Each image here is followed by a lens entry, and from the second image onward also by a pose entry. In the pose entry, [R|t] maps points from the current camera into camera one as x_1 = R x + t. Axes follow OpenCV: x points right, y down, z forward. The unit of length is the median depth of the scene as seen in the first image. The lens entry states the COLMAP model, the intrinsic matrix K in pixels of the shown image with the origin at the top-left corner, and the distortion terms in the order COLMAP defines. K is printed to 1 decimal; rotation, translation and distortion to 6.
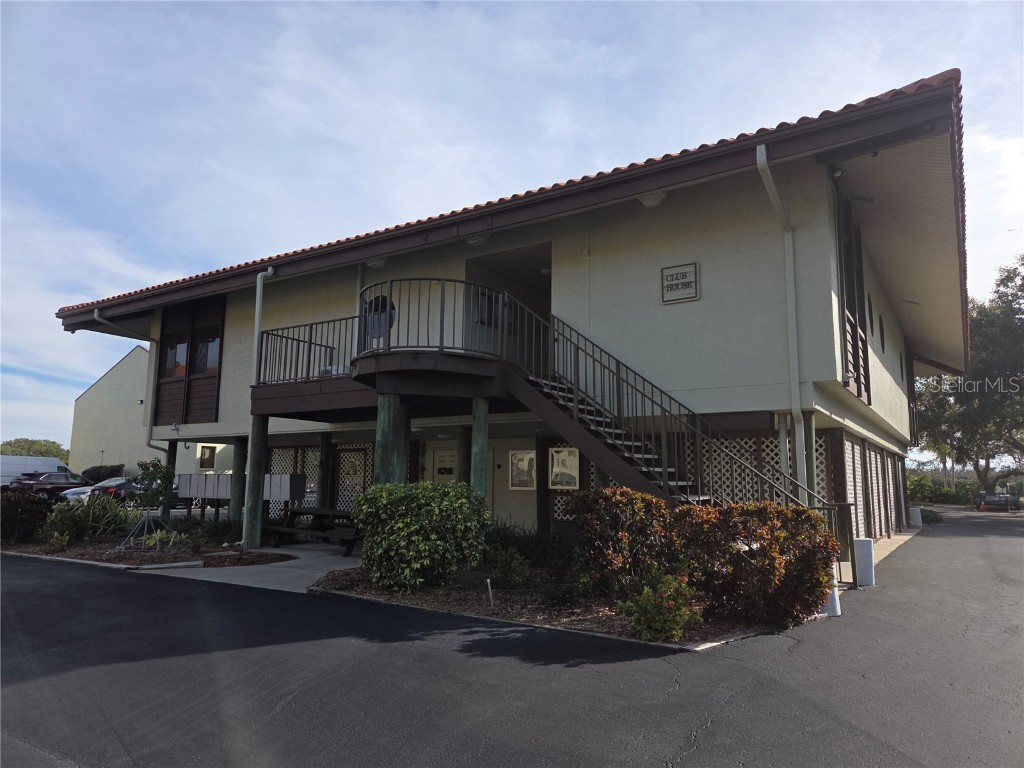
lens RADIAL K [[679.5, 0, 512.0], [0, 679.5, 384.0], [0, 0, 1]] dist [0.079691, -0.062055]
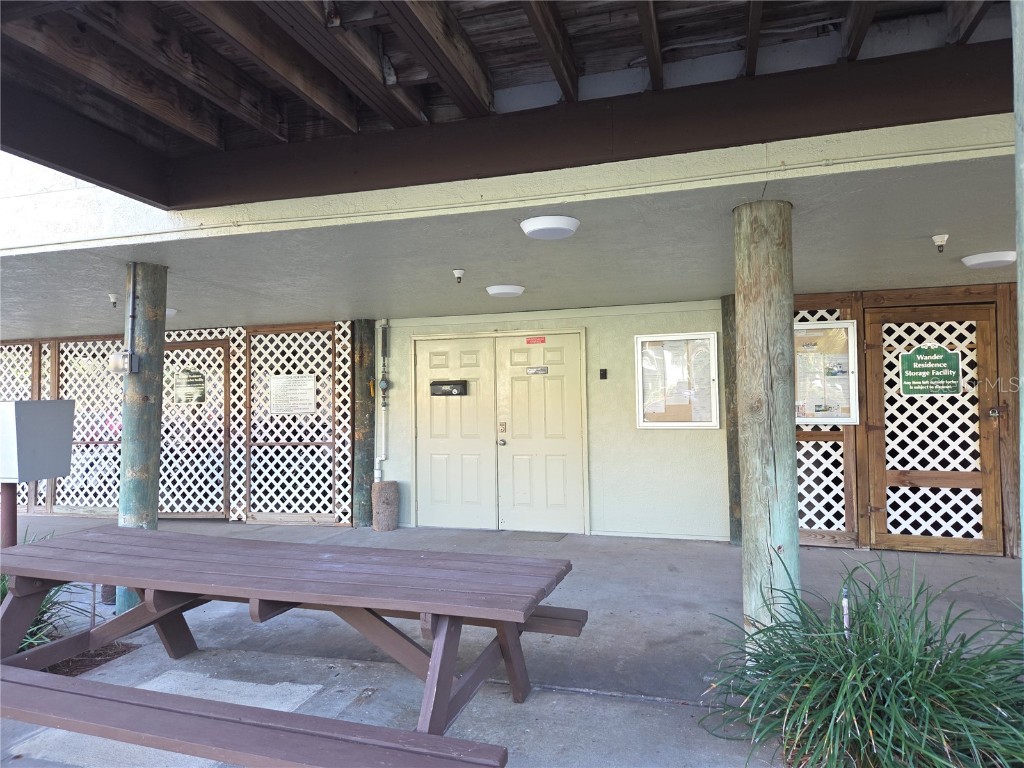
lens RADIAL K [[679.5, 0, 512.0], [0, 679.5, 384.0], [0, 0, 1]] dist [0.079691, -0.062055]
pose [[0.958770, -0.021233, 0.283387, -0.179257], [-0.012649, 0.993028, 0.117196, 0.074847], [-0.283900, -0.115949, 0.951818, 0.581637]]
